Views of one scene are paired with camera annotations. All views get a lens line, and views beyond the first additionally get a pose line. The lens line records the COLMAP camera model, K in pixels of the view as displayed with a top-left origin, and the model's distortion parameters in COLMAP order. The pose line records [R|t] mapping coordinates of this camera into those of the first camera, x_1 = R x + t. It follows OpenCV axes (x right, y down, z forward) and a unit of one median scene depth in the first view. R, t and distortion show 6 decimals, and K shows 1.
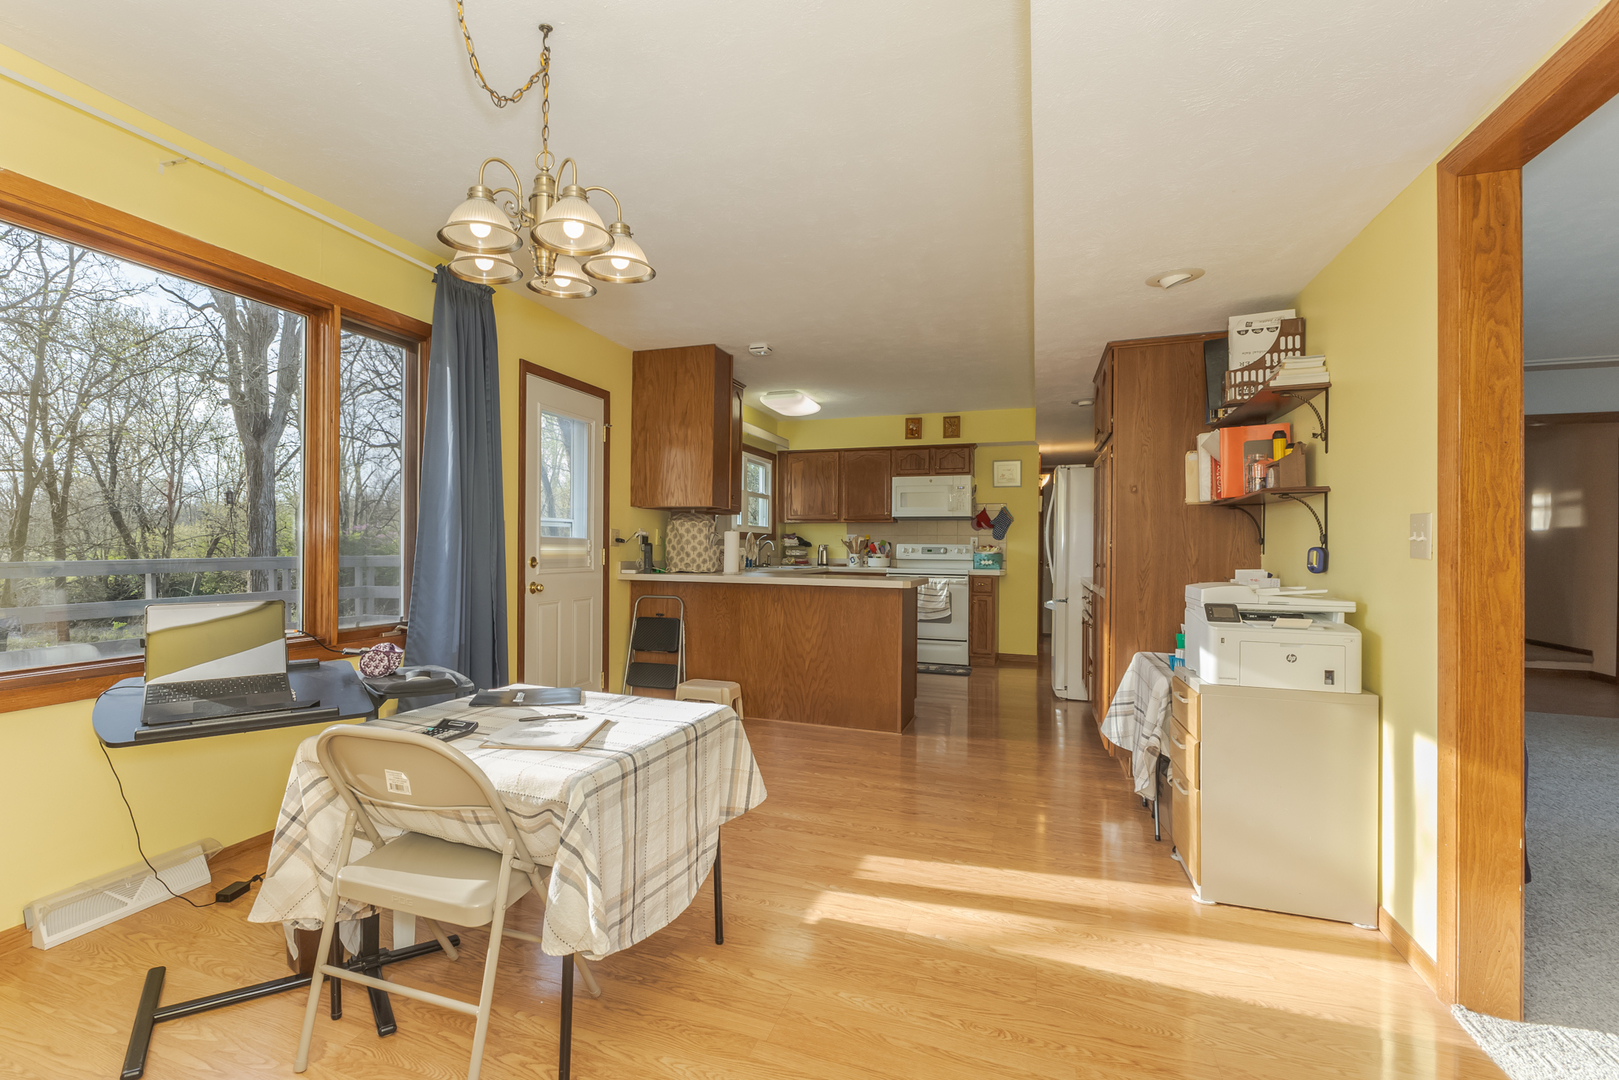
lens RADIAL K [[766.6, 0, 720.1], [0, 766.6, 539.4], [0, 0, 1]] dist [0.005104, 0.000071]
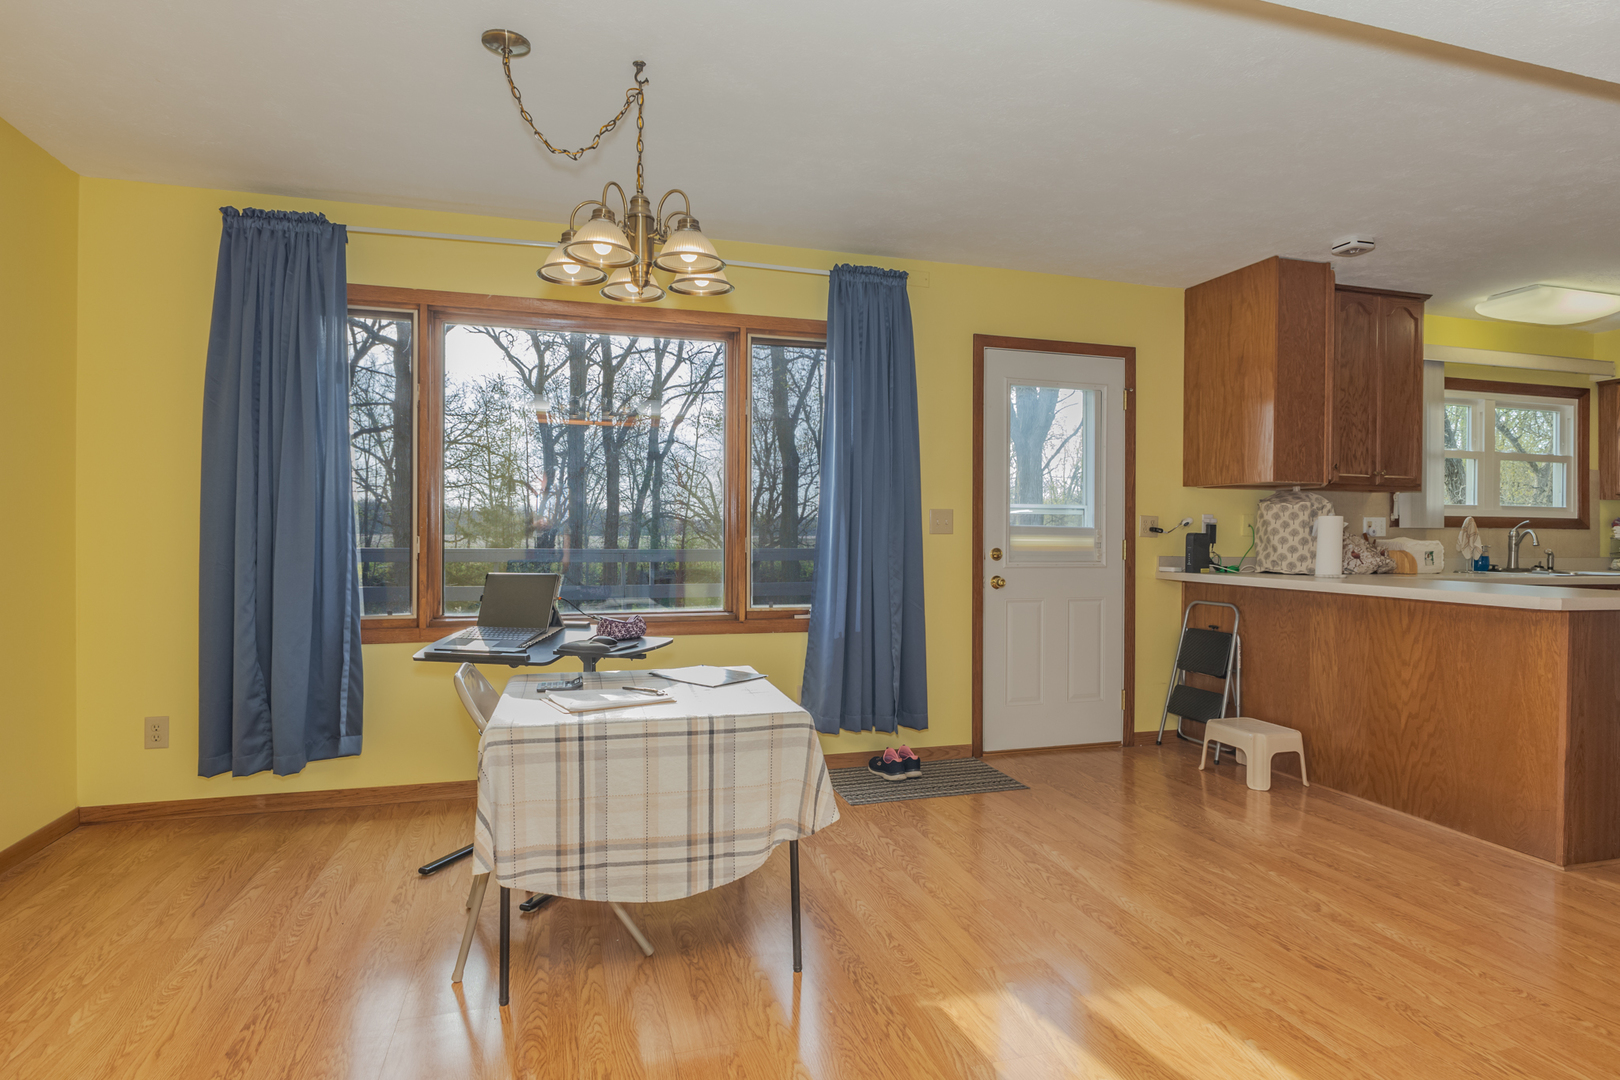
lens RADIAL K [[853.9, 0, 815.0], [0, 853.9, 533.0], [0, 0, 1]] dist [-0.004000, -0.000743]
pose [[0.635576, -0.003525, -0.772030, 0.304137], [0.004357, 0.999990, -0.000979, 0.003583], [0.772026, -0.002741, 0.635585, 0.144180]]
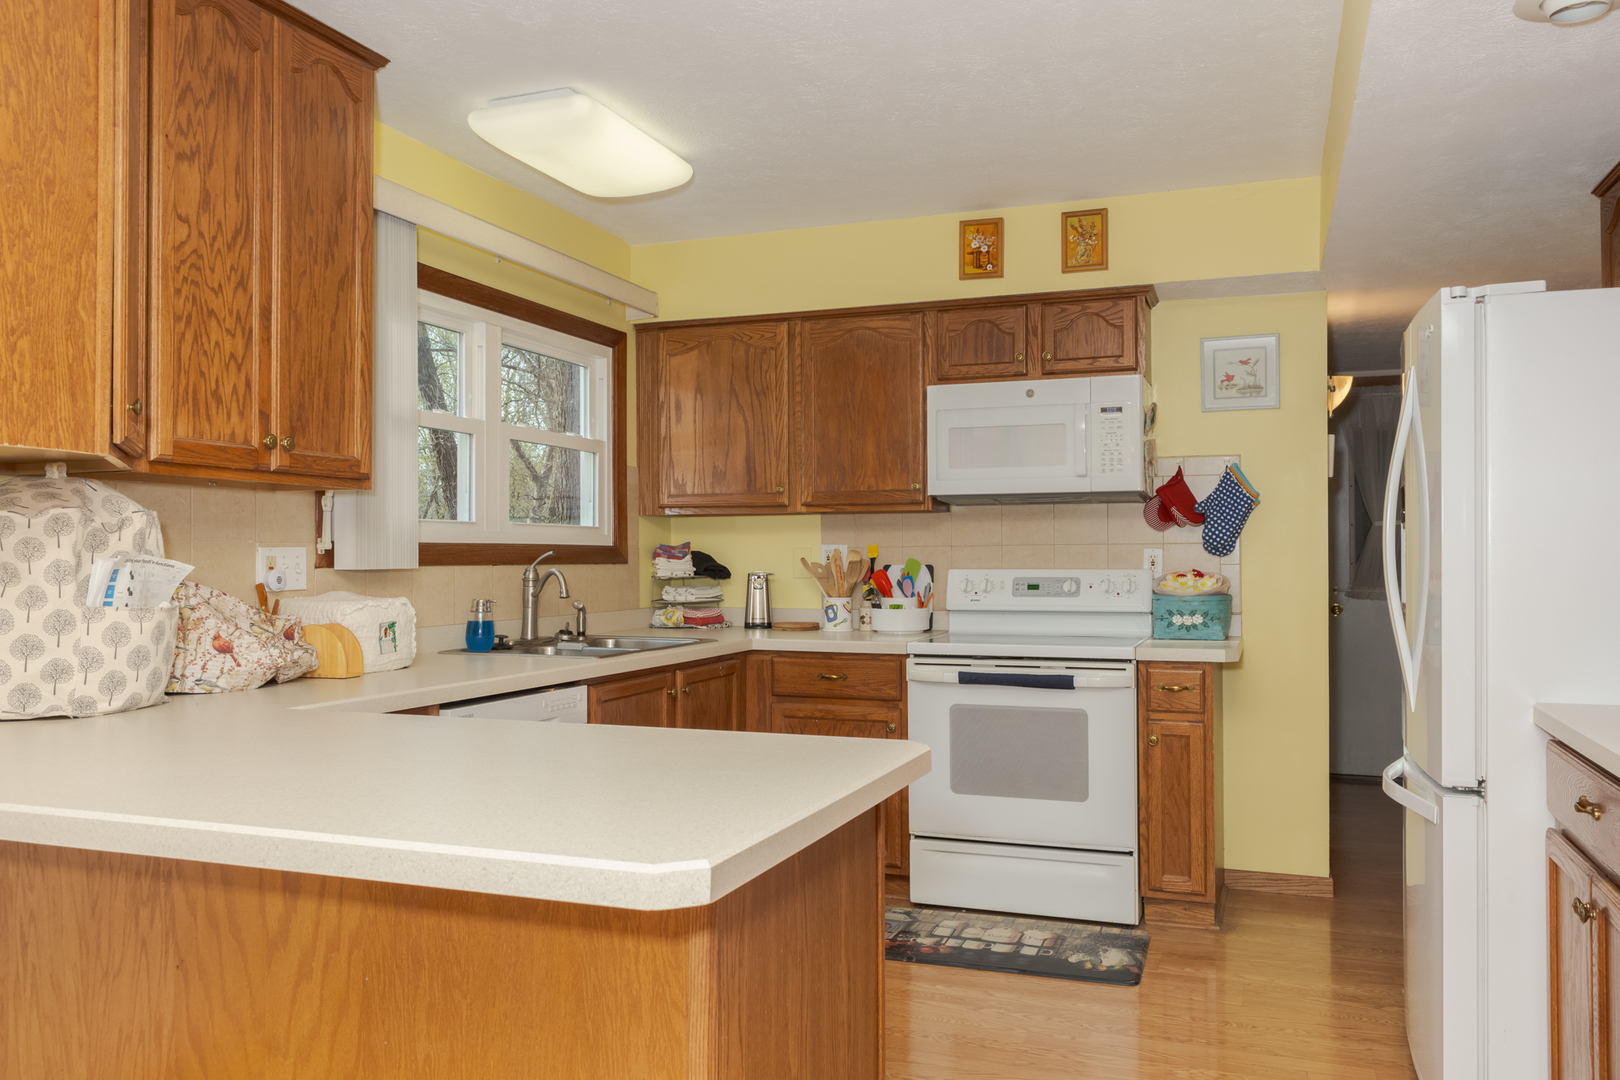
lens RADIAL K [[1245.9, 0, 817.4], [0, 1245.9, 541.7], [0, 0, 1]] dist [-0.004537, -0.000597]
pose [[0.998980, -0.012293, 0.043457, 0.207413], [0.012448, 0.999917, -0.003295, -0.008973], [-0.043413, 0.003833, 0.999050, 0.587900]]
